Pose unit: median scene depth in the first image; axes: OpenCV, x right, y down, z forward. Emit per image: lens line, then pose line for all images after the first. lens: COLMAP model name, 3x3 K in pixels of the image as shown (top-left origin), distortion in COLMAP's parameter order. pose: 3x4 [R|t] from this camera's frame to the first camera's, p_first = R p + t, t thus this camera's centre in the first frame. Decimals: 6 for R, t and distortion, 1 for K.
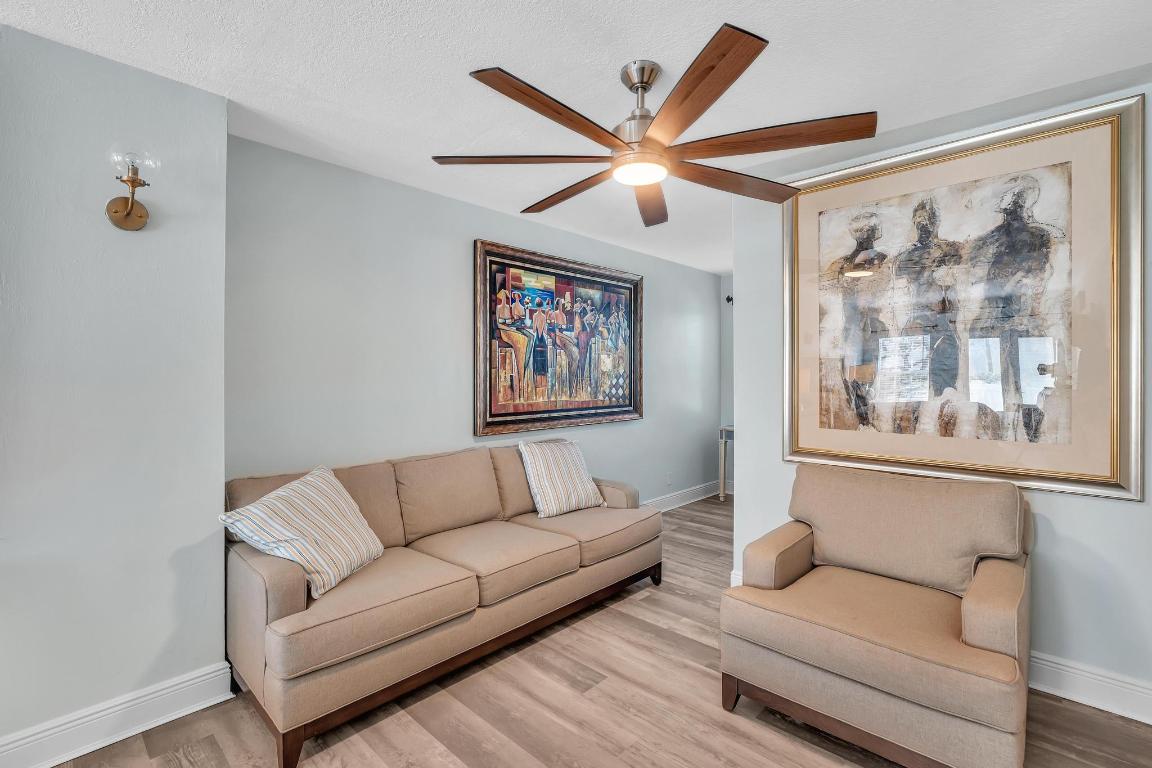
lens RADIAL K [[516.7, 0, 573.4], [0, 516.7, 376.7], [0, 0, 1]] dist [-0.000820, 0.002153]
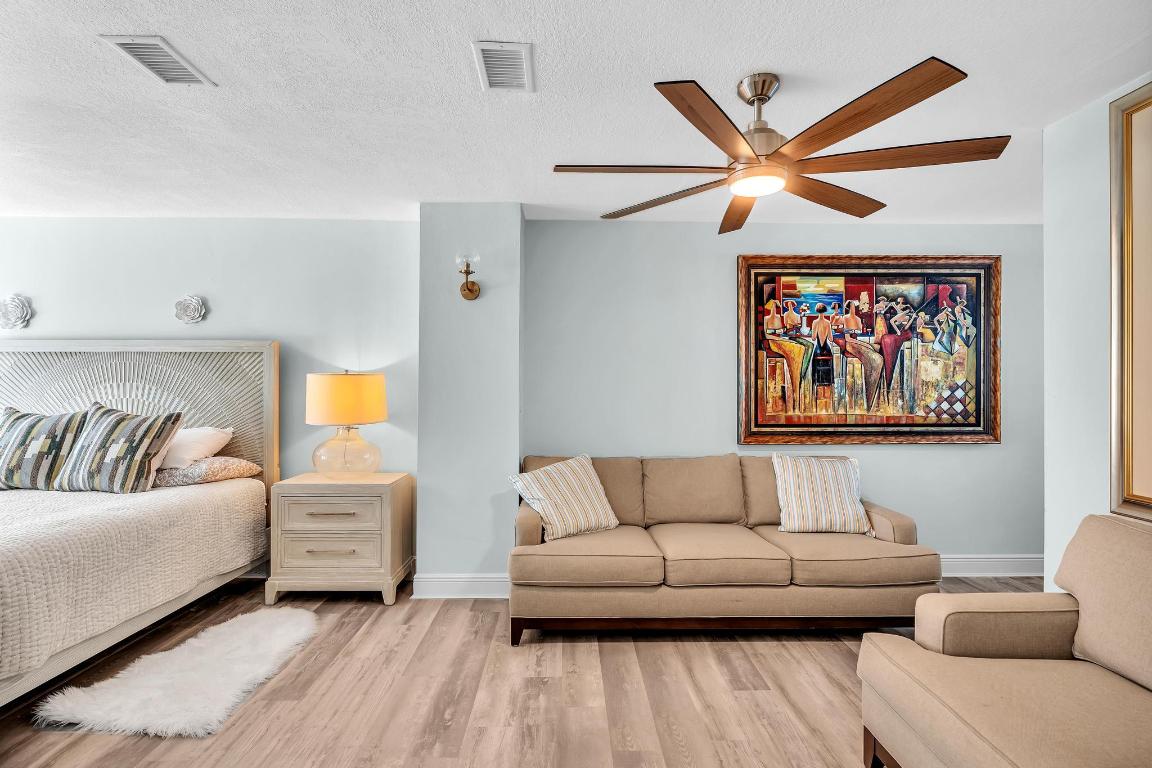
lens RADIAL K [[516.7, 0, 558.7], [0, 516.7, 390.8], [0, 0, 1]] dist [-0.000820, 0.002153]
pose [[0.702798, 0.006055, -0.711364, 0.307243], [-0.002036, 0.999977, 0.006500, 0.000788], [0.711387, -0.003120, 0.702794, 0.009252]]
